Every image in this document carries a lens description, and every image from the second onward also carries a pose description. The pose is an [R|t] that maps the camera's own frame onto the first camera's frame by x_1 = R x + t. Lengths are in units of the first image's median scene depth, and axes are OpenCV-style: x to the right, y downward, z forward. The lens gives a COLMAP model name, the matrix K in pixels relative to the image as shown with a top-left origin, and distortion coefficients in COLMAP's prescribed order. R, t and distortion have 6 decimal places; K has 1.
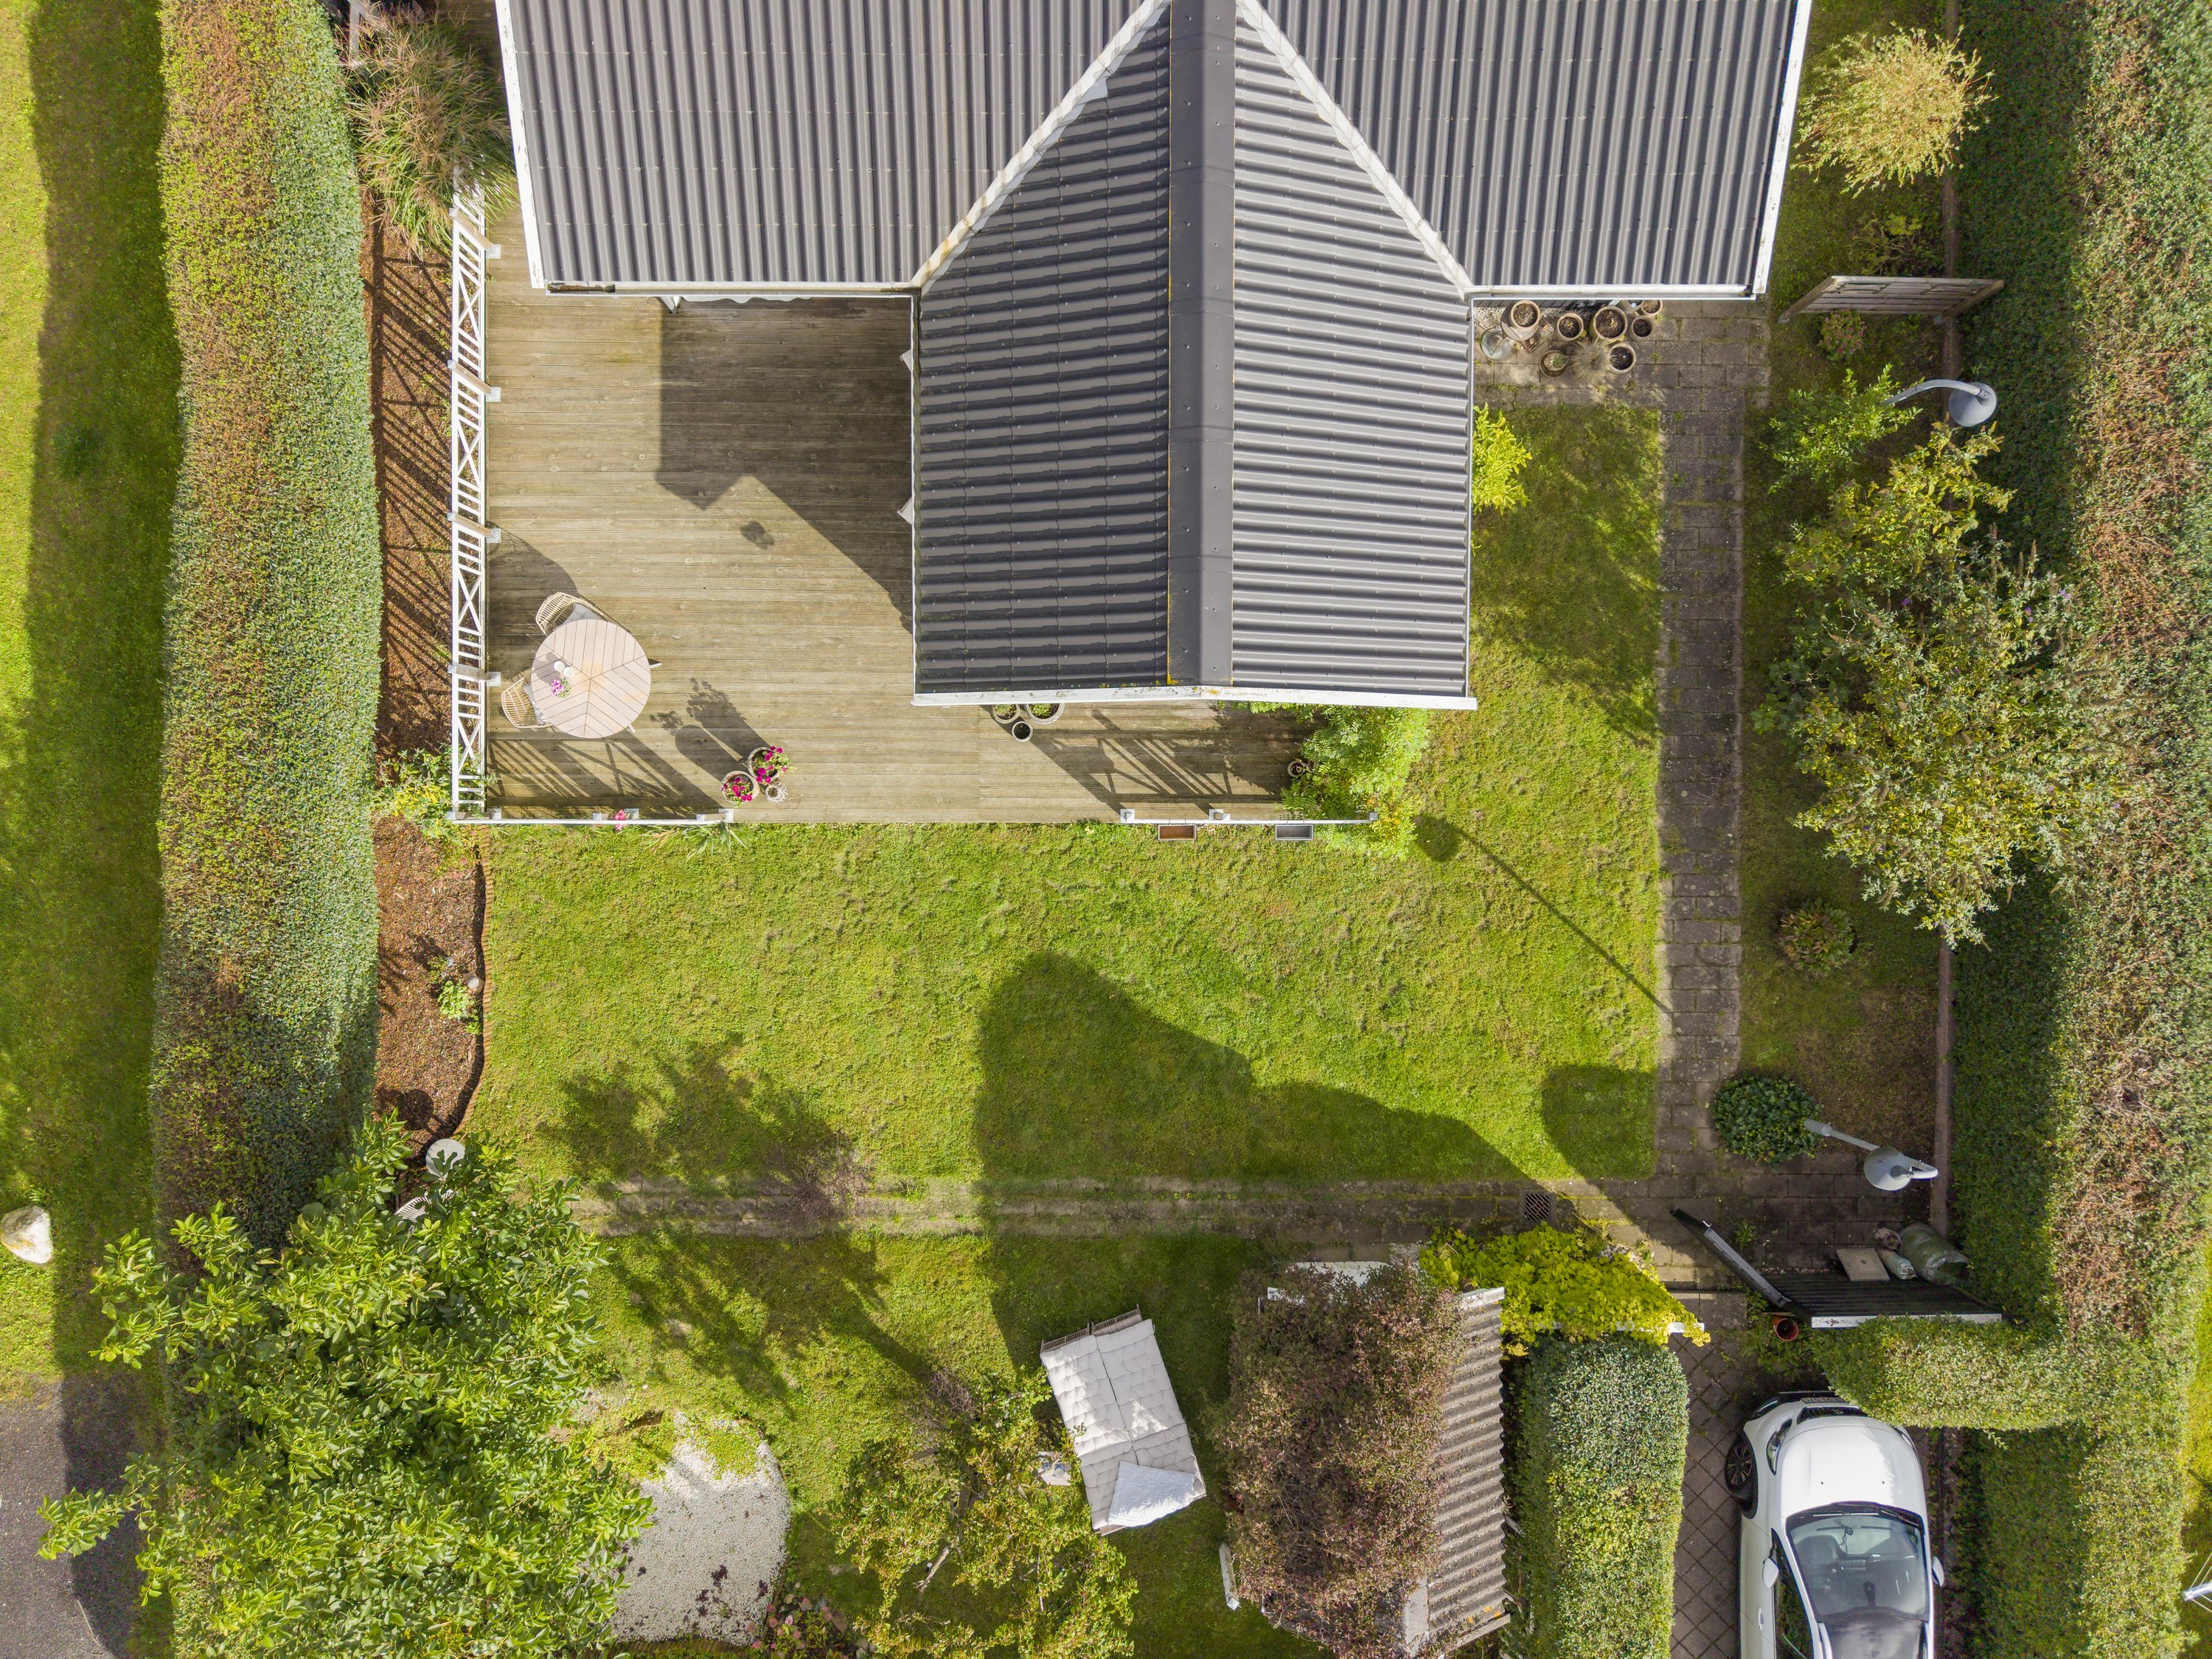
lens RADIAL K [[1499.9, 0, 1099.1], [0, 1499.9, 828.4], [0, 0, 1]] dist [0.005961, -0.004807]
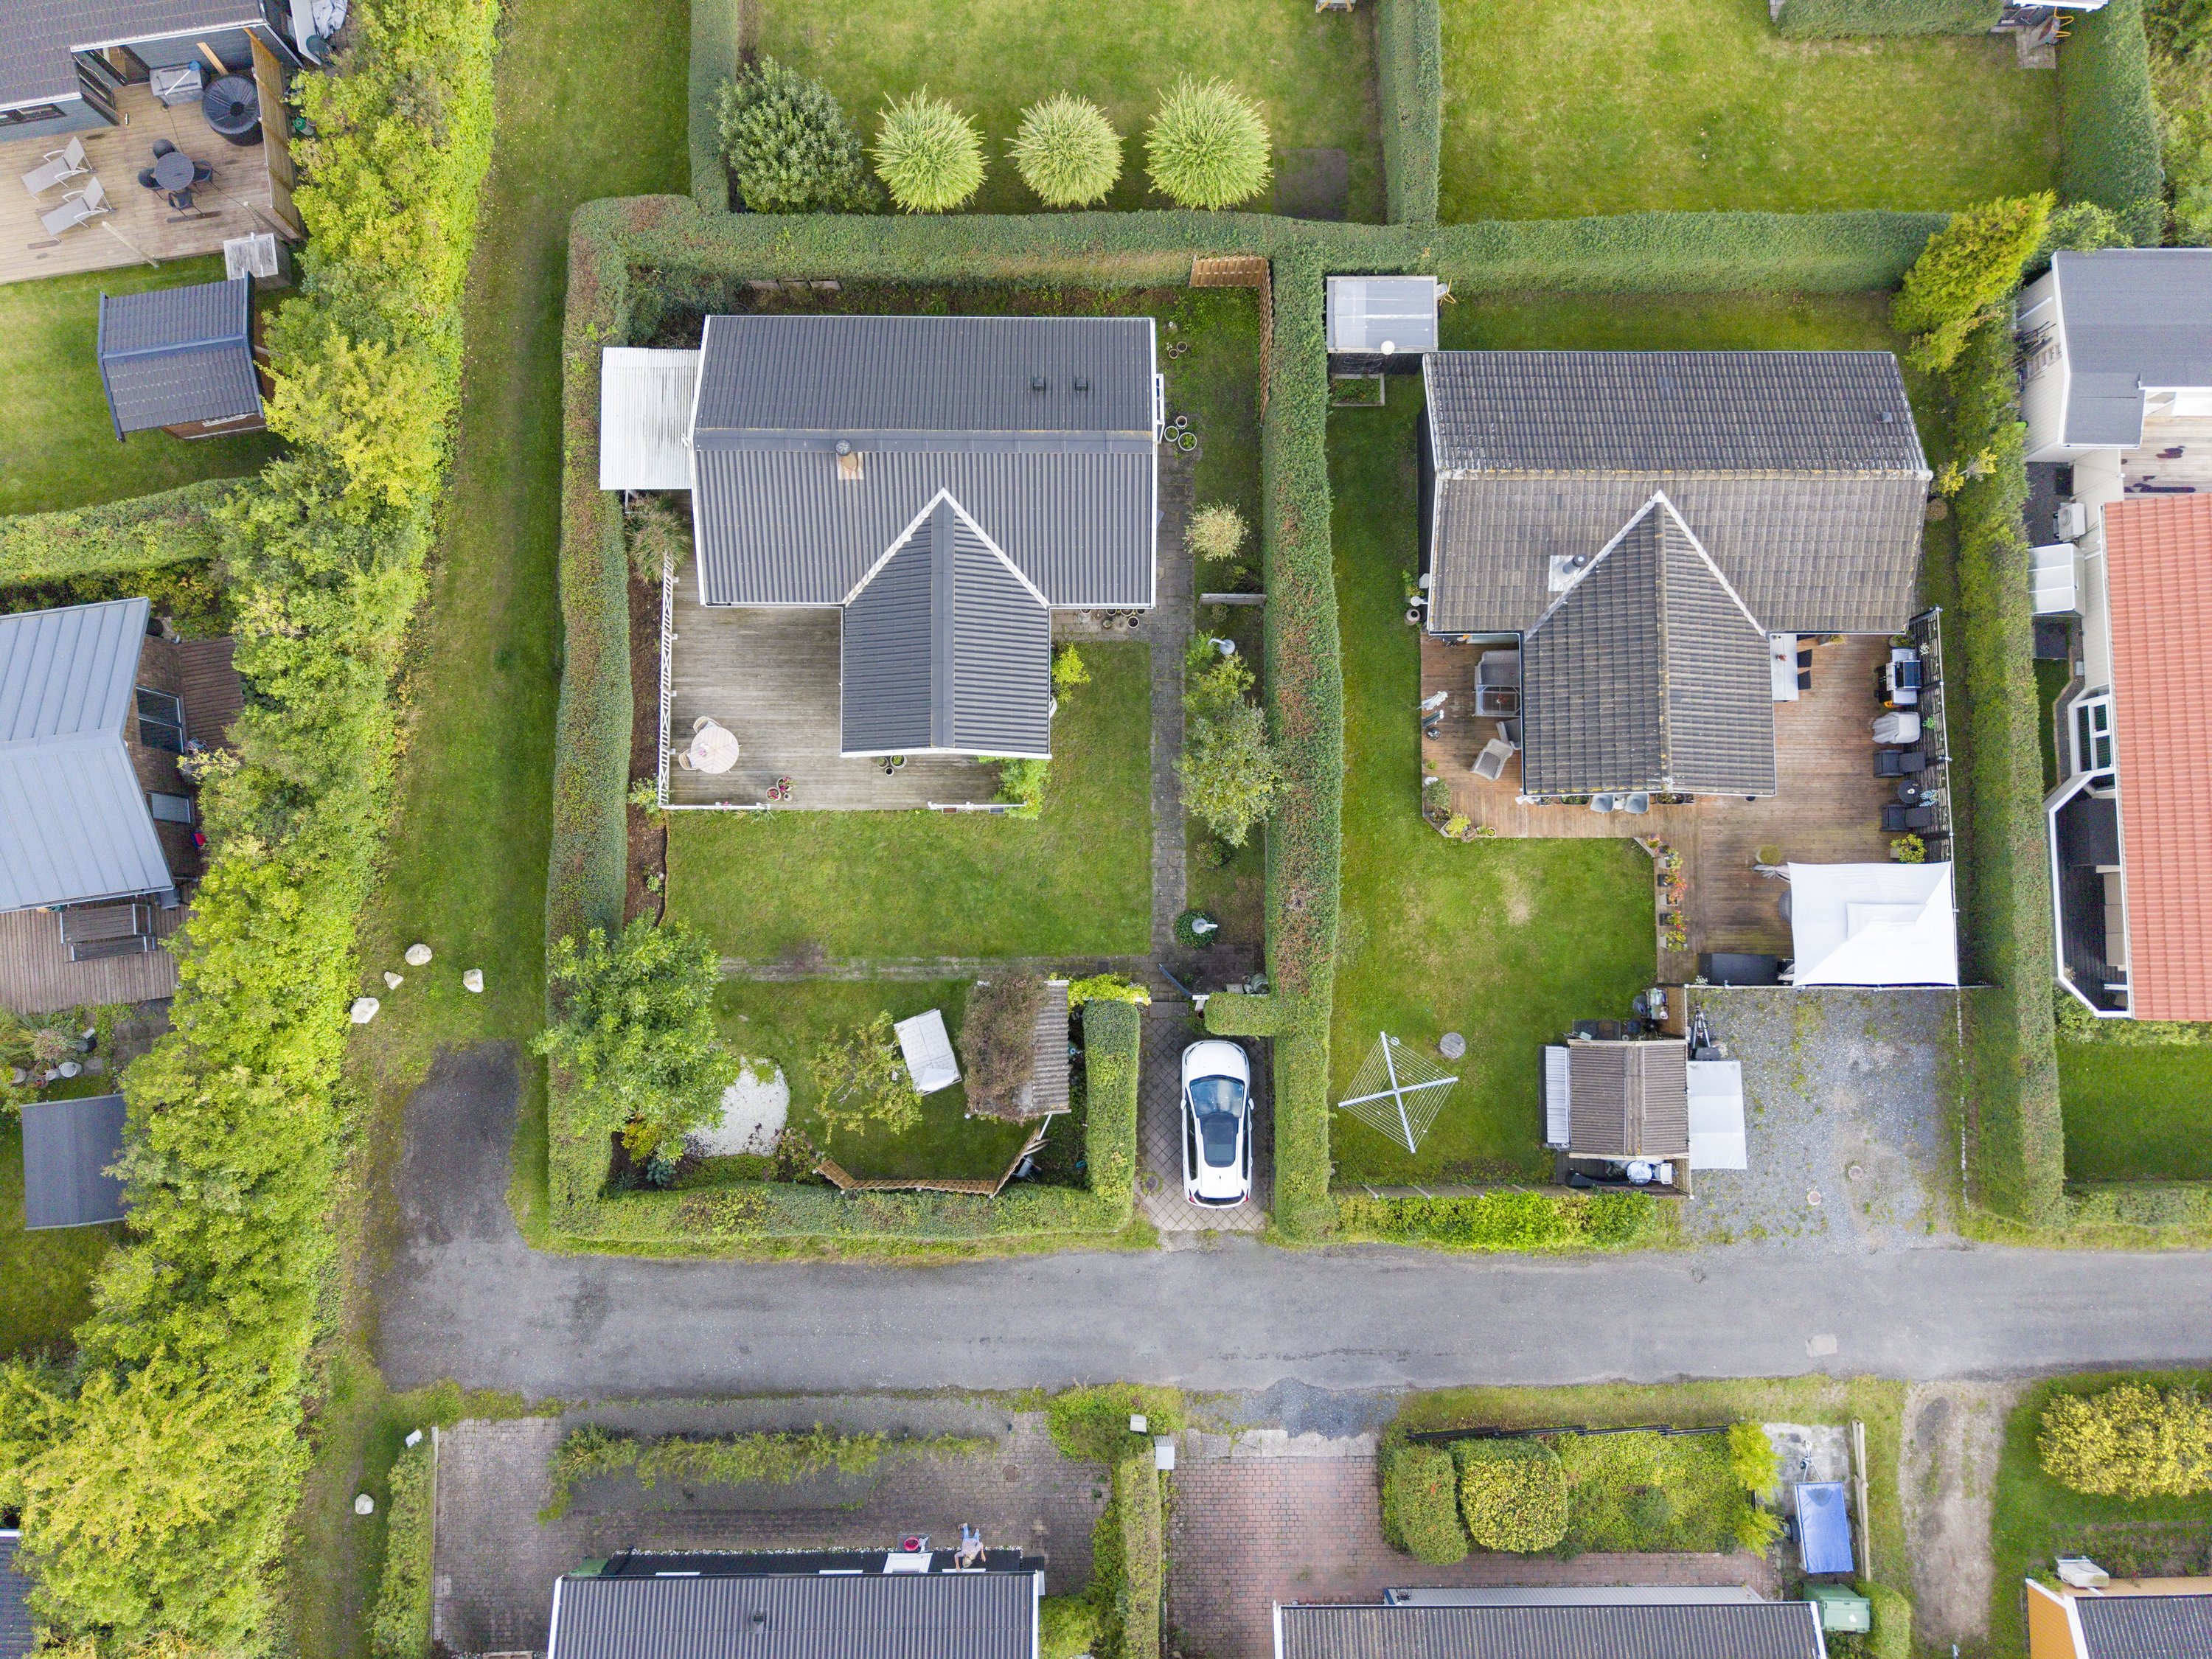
lens RADIAL K [[1525.0, 0, 1112.9], [0, 1525.0, 809.9], [0, 0, 1]] dist [0.065684, -0.001089]
pose [[0.999811, -0.004318, 0.018966, 0.279951], [0.005980, 0.996061, -0.088473, 0.231754], [-0.018509, 0.088569, 0.995898, -1.563794]]
